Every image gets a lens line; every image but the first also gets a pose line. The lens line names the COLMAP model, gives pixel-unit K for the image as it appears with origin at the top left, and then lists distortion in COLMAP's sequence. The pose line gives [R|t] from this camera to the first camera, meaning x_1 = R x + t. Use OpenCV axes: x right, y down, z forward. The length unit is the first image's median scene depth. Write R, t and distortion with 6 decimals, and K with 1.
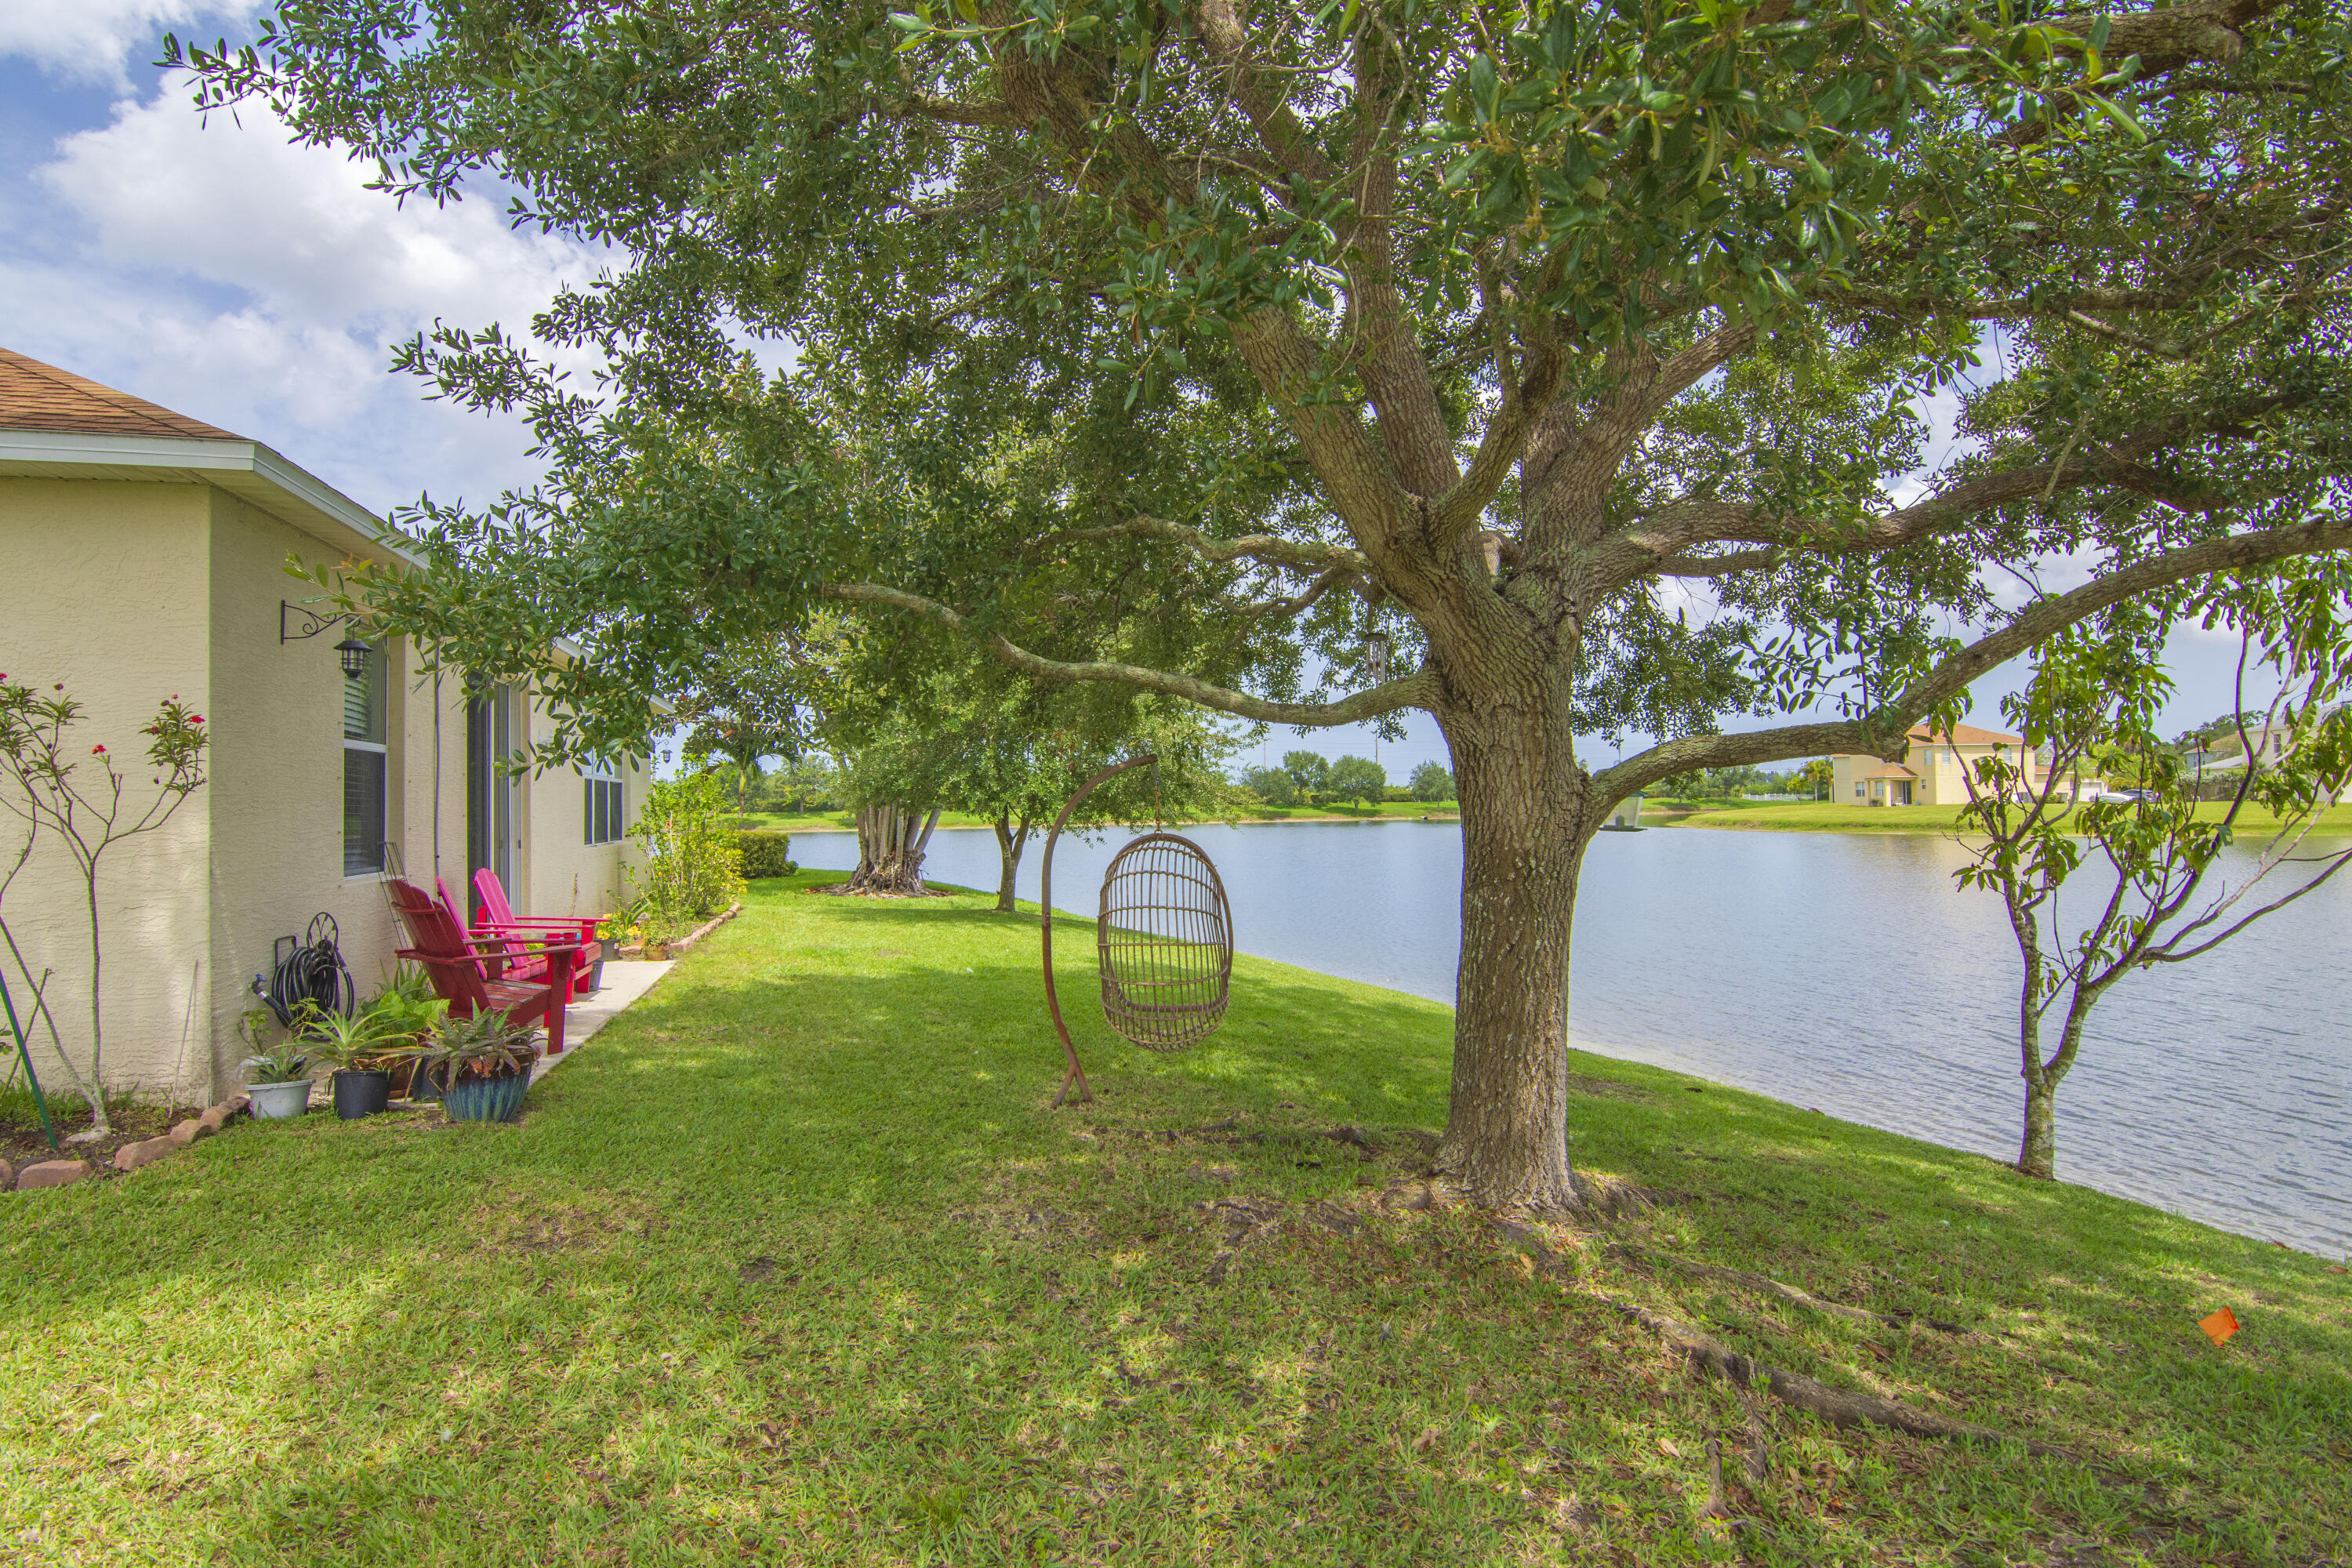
lens RADIAL K [[1139.5, 0, 1161.7], [0, 1139.5, 781.0], [0, 0, 1]] dist [-0.007454, -0.010132]
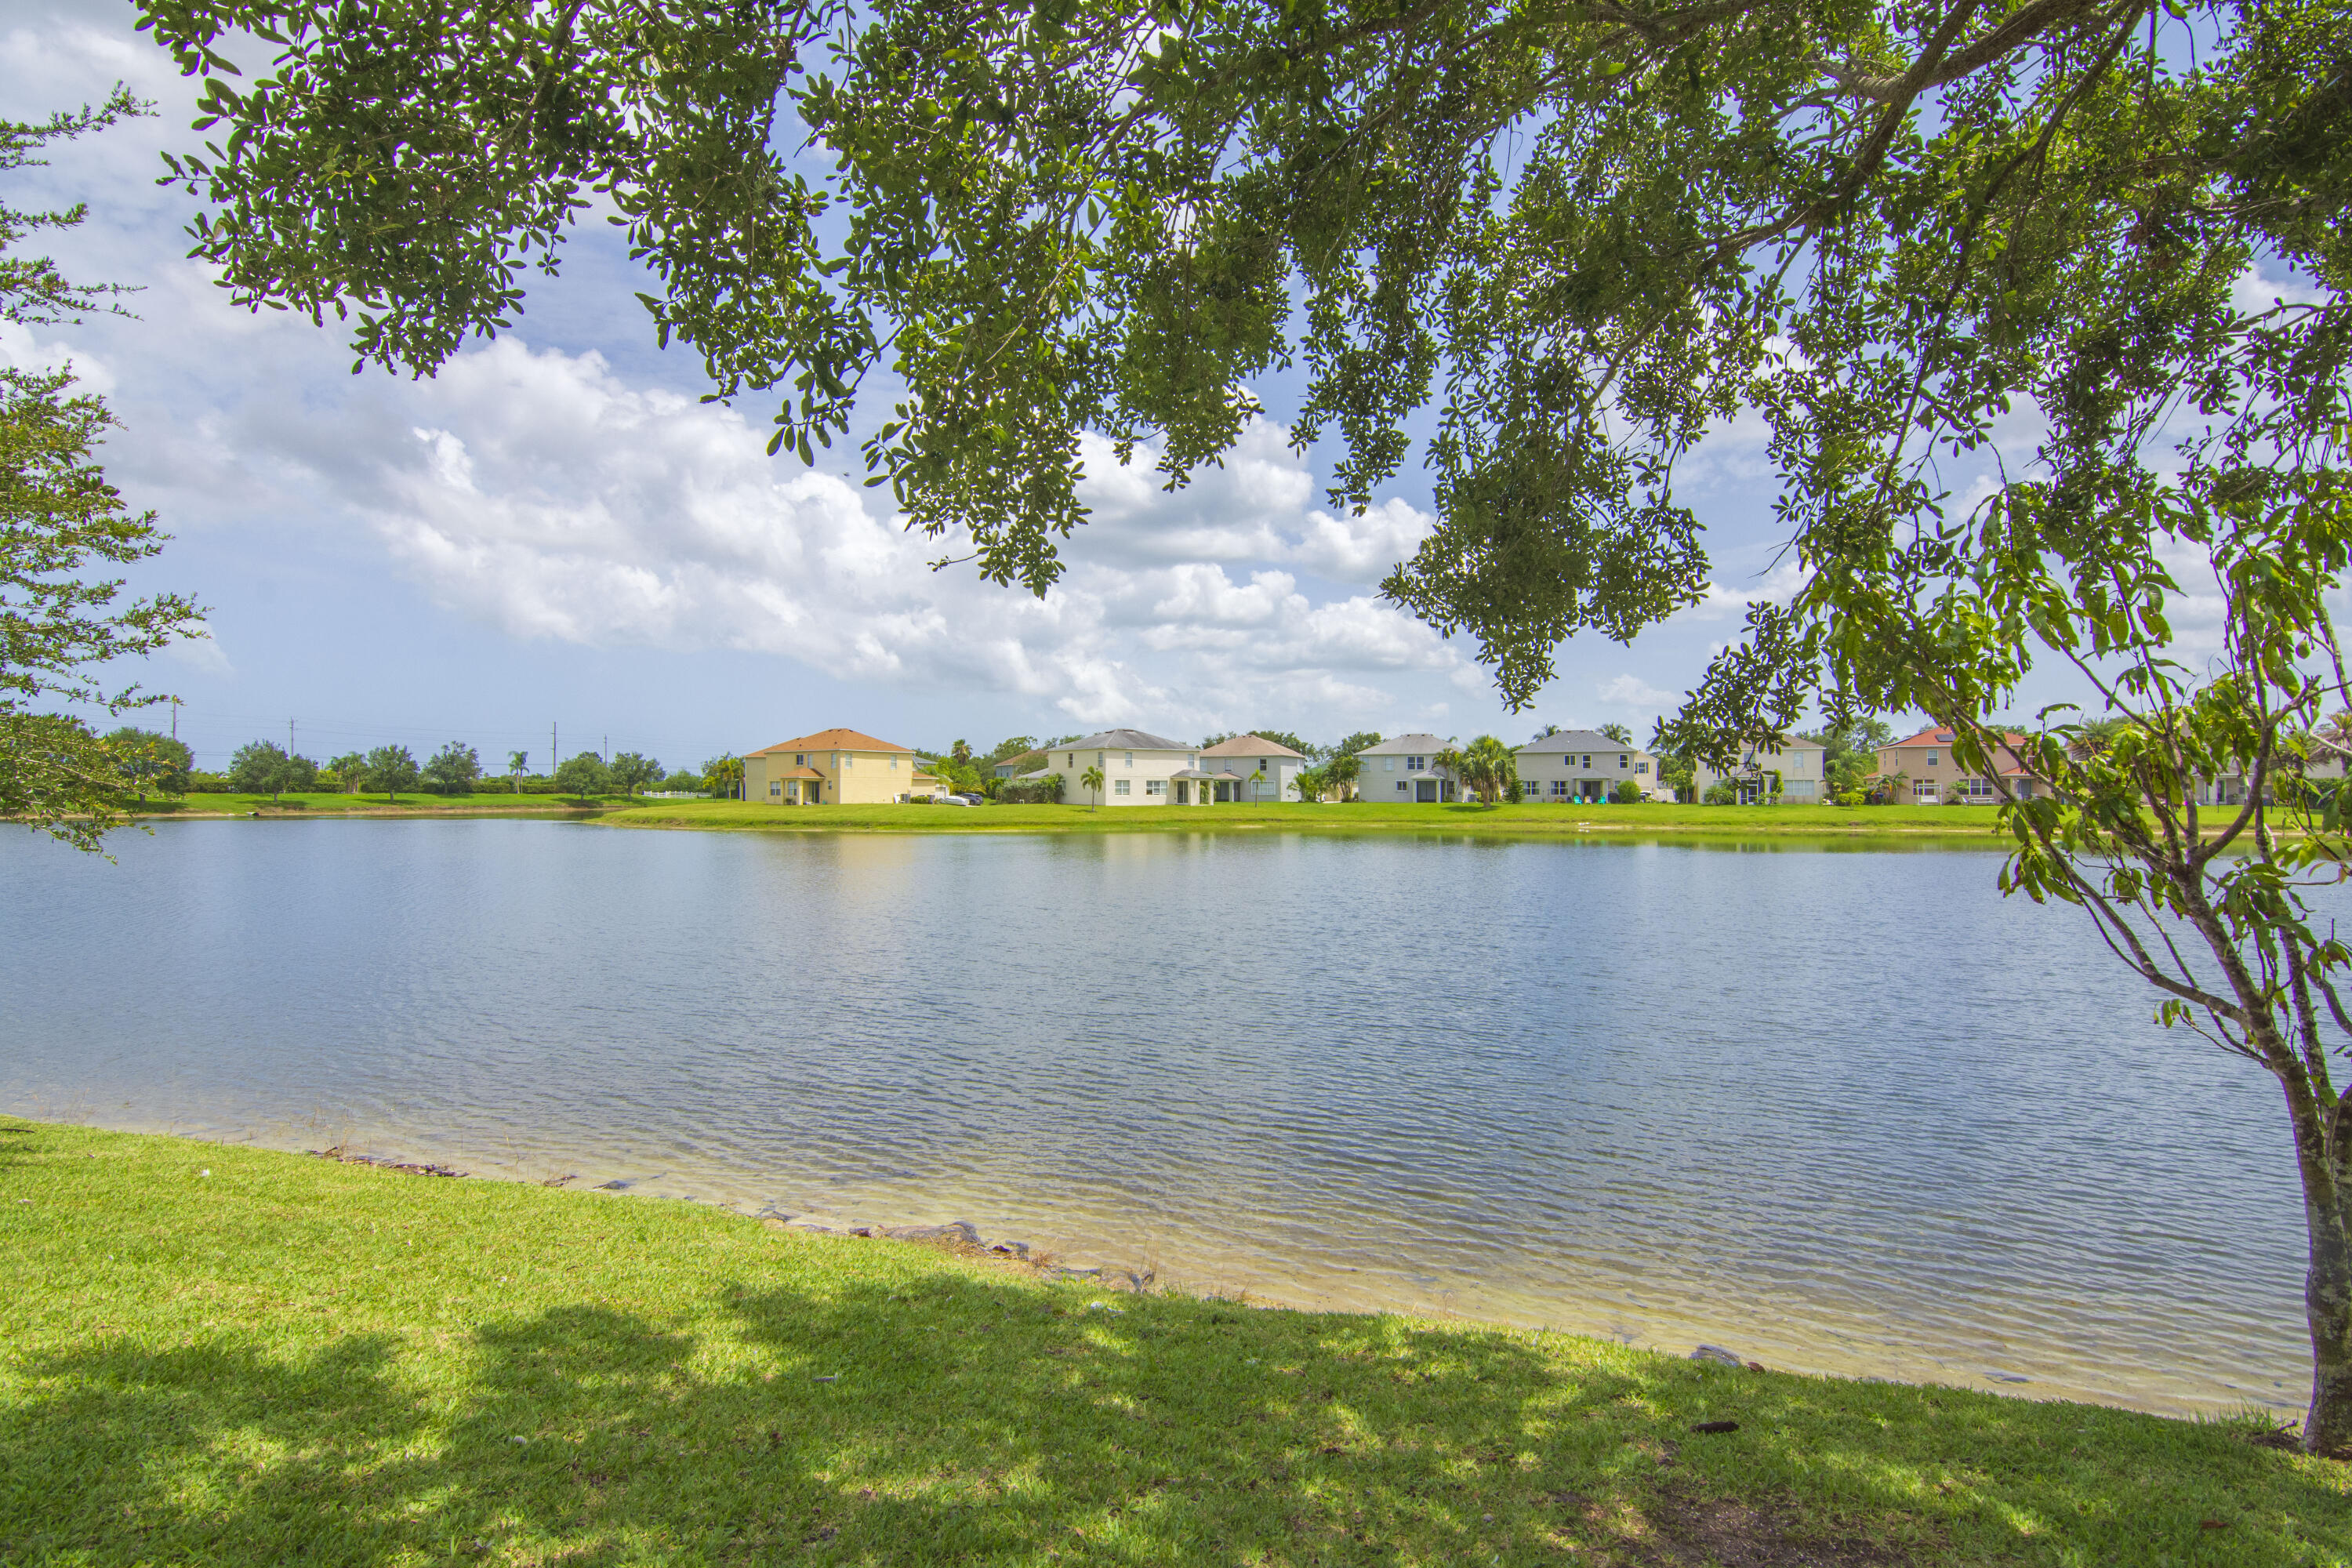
lens RADIAL K [[1139.5, 0, 1166.2], [0, 1139.5, 774.5], [0, 0, 1]] dist [-0.007454, -0.010132]
pose [[0.608555, 0.029744, 0.792954, -0.063322], [-0.027739, 0.999484, -0.016203, 0.019625], [-0.793027, -0.012136, 0.609066, 1.093928]]
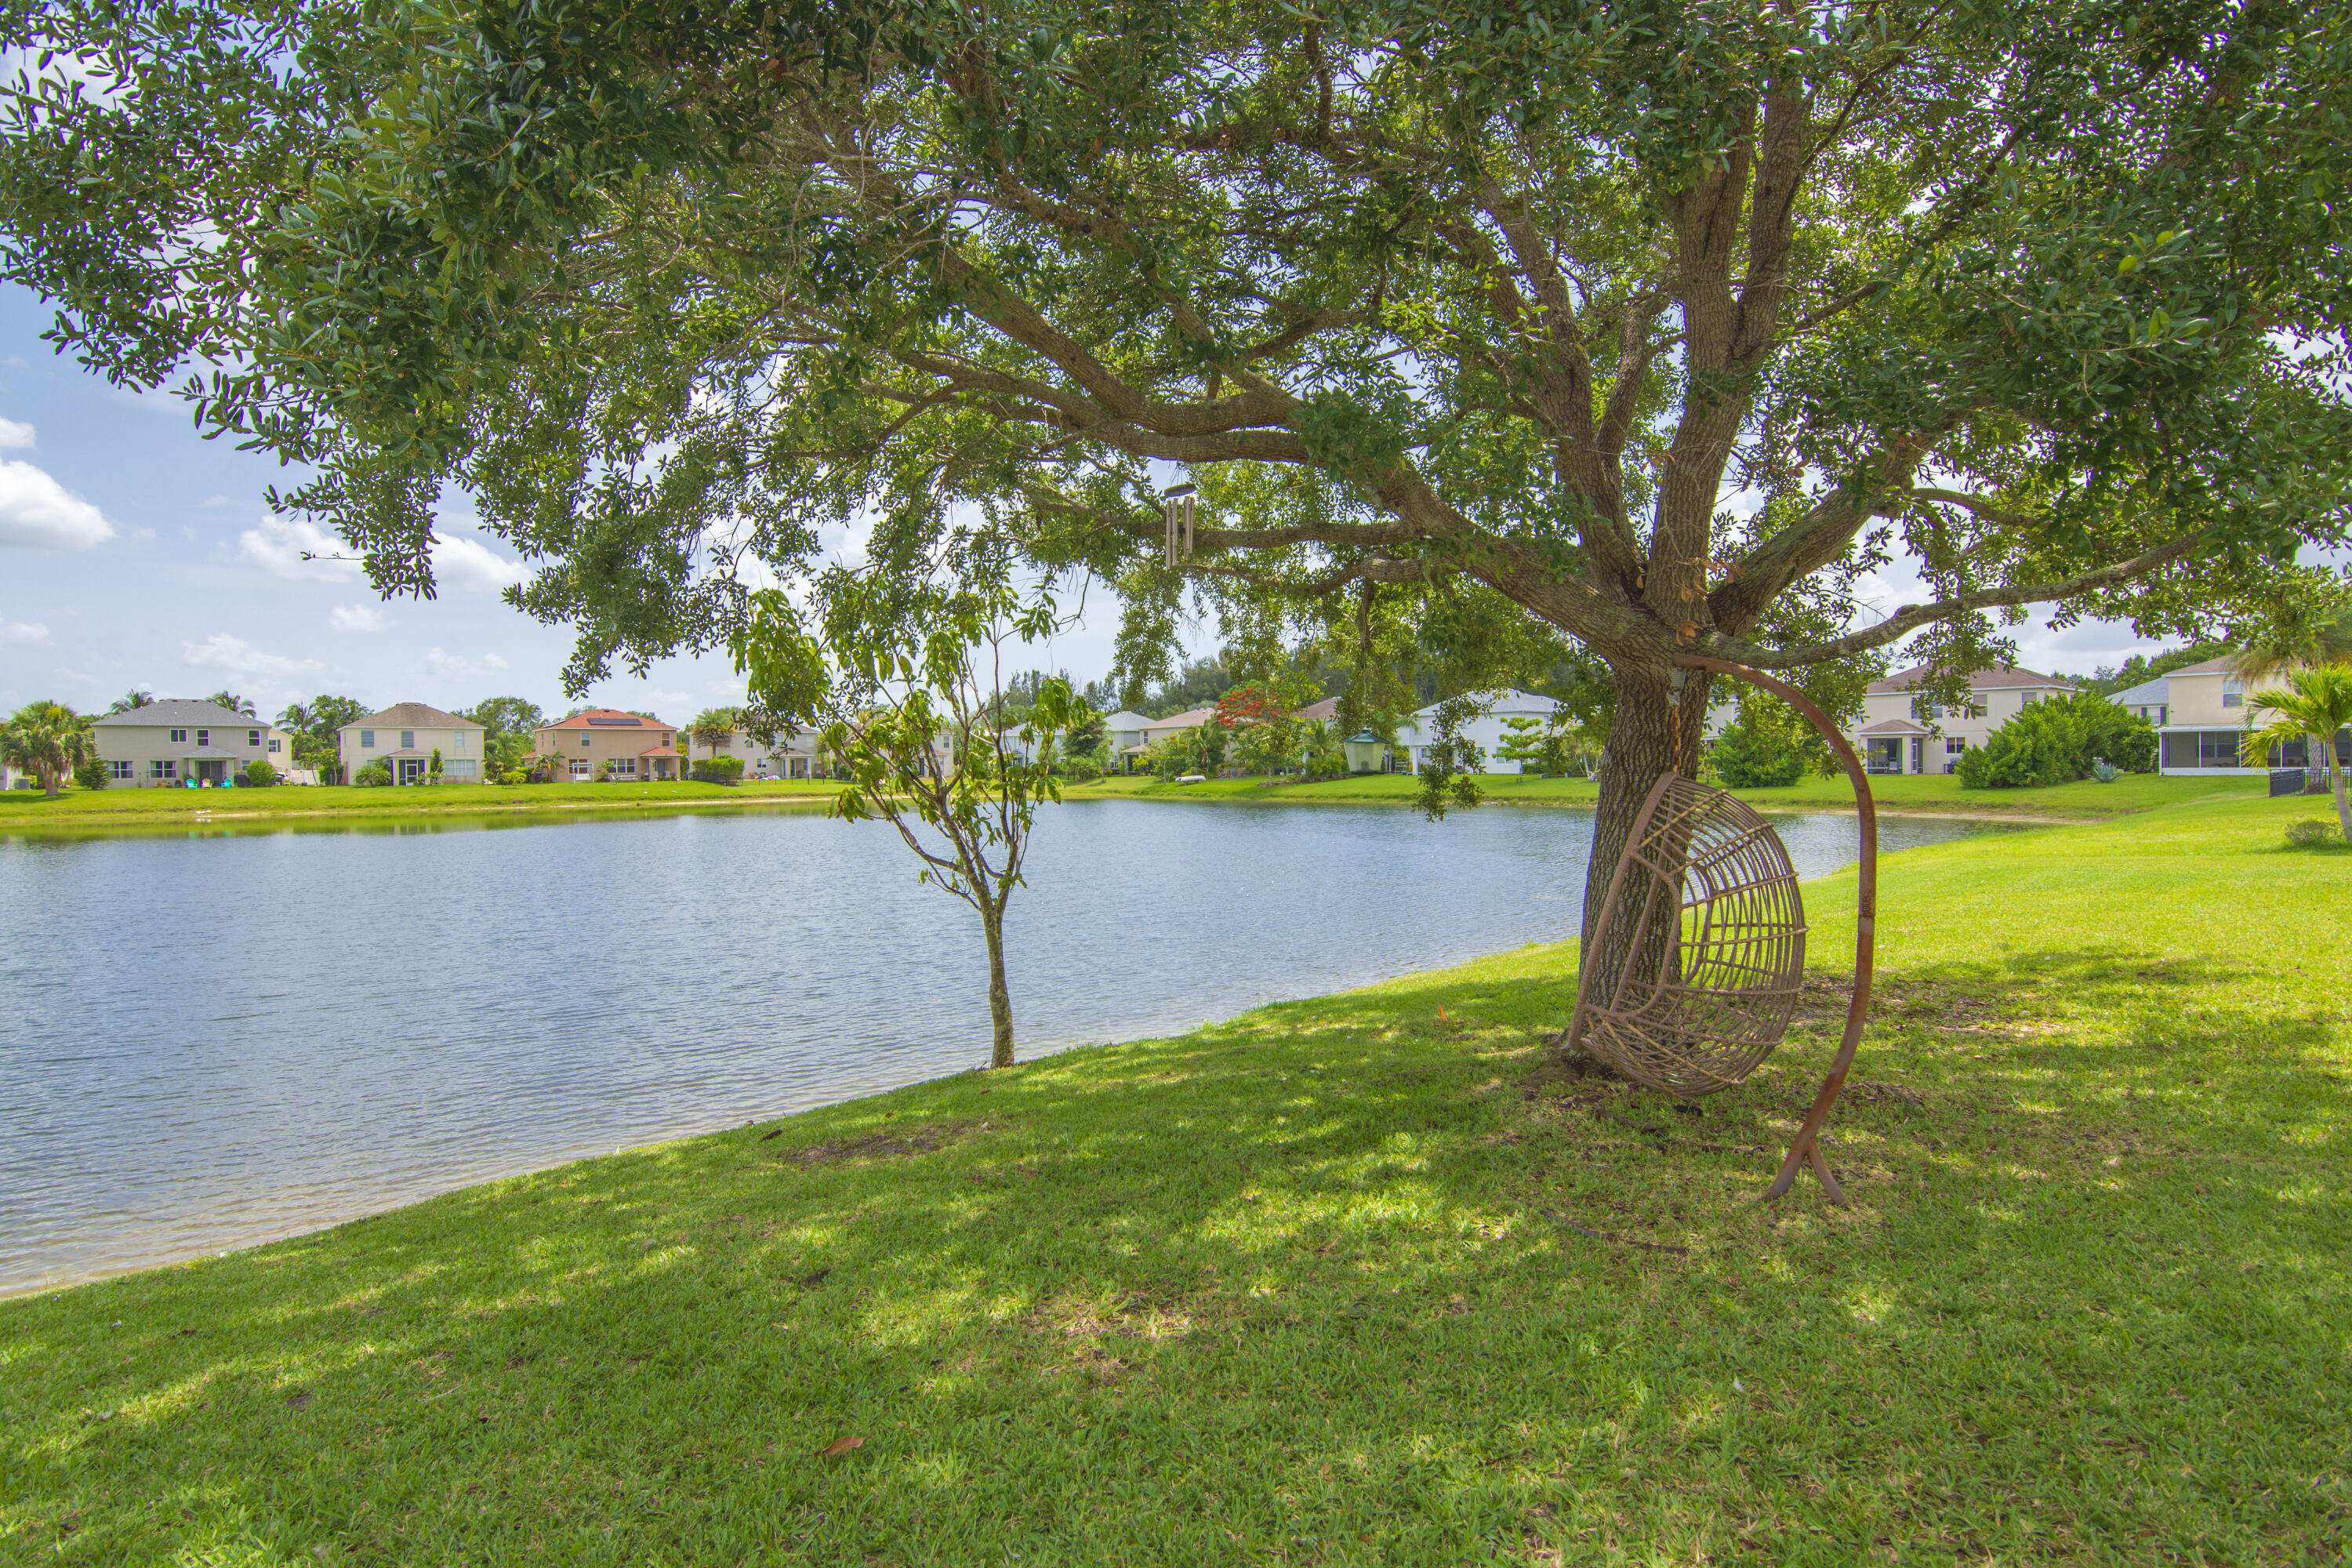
lens RADIAL K [[1139.5, 0, 1161.8], [0, 1139.5, 779.5], [0, 0, 1]] dist [-0.007454, -0.010132]
pose [[-0.409364, 0.010258, 0.912313, -0.471334], [-0.003117, 0.999915, -0.012641, 0.041544], [-0.912366, -0.008019, -0.409297, 1.321043]]
